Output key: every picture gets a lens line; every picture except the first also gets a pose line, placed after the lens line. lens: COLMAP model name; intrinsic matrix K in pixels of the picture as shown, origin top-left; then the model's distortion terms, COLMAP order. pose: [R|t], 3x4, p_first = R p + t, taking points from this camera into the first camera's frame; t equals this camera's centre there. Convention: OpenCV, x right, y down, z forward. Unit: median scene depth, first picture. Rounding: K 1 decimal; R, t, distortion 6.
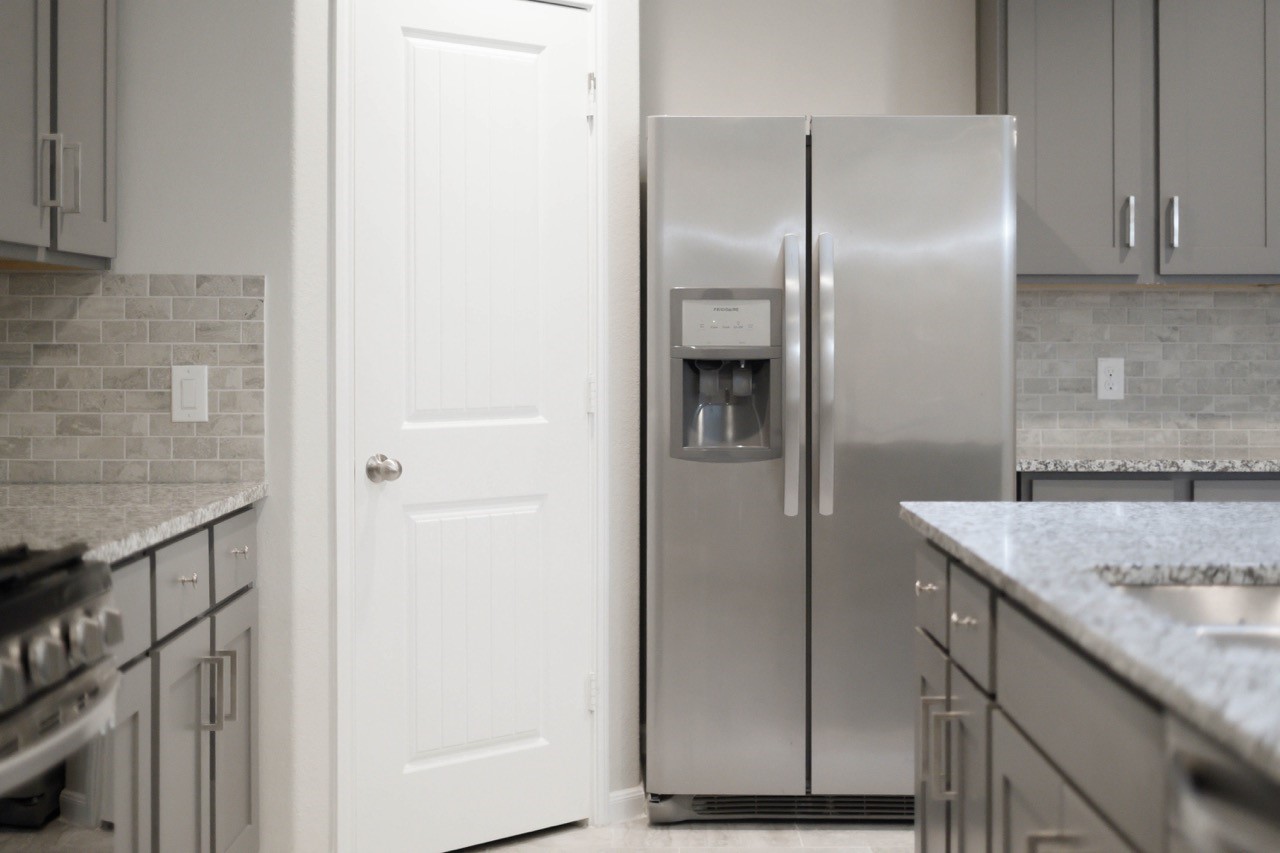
lens RADIAL K [[1873.7, 0, 640.0], [0, 1873.7, 426.5], [0, 0, 1]] dist [-0.003841, 0.015033]
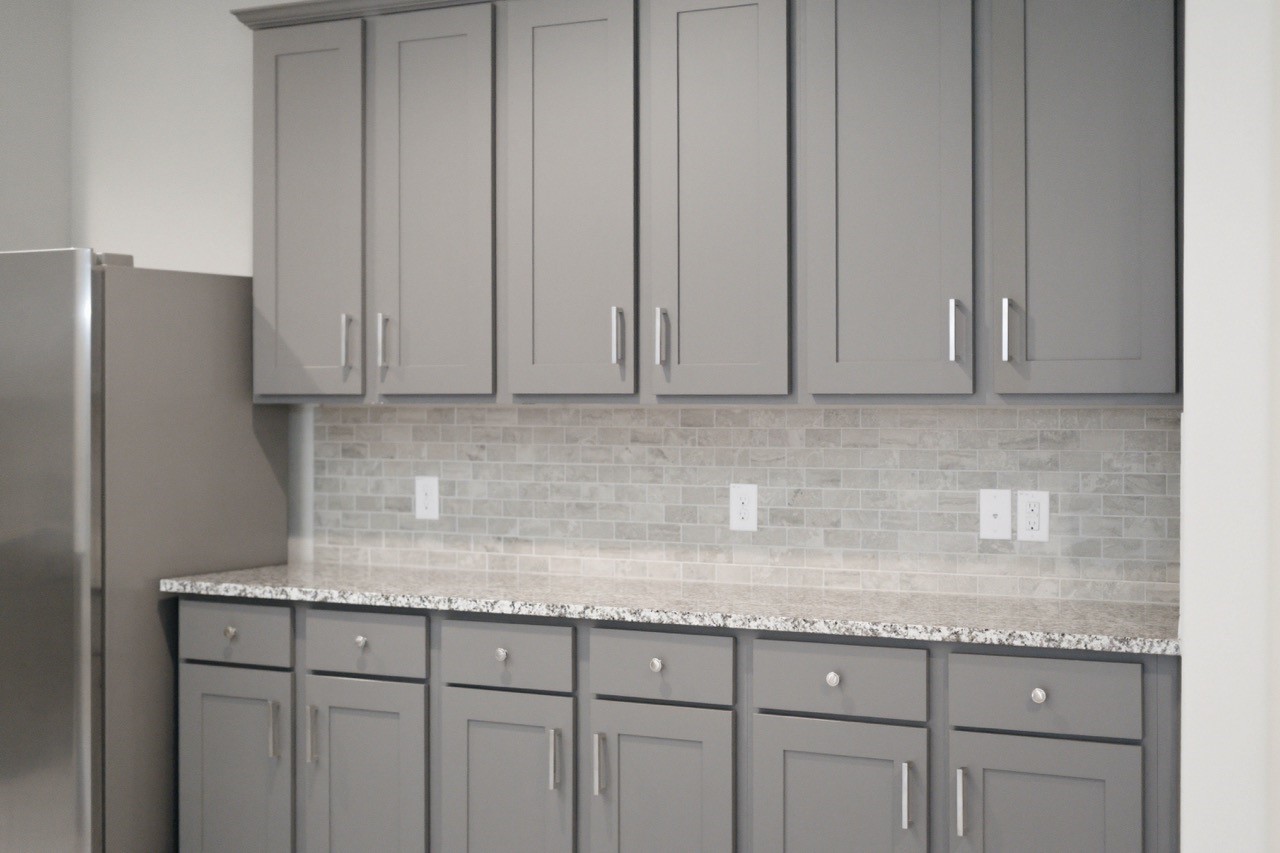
lens RADIAL K [[1873.7, 0, 640.0], [0, 1873.7, 426.5], [0, 0, 1]] dist [-0.003841, 0.015033]
pose [[0.883865, 0.006611, -0.467696, 0.801795], [-0.021192, 0.999439, -0.025921, -0.039606], [0.467262, 0.032822, 0.883509, 0.193727]]
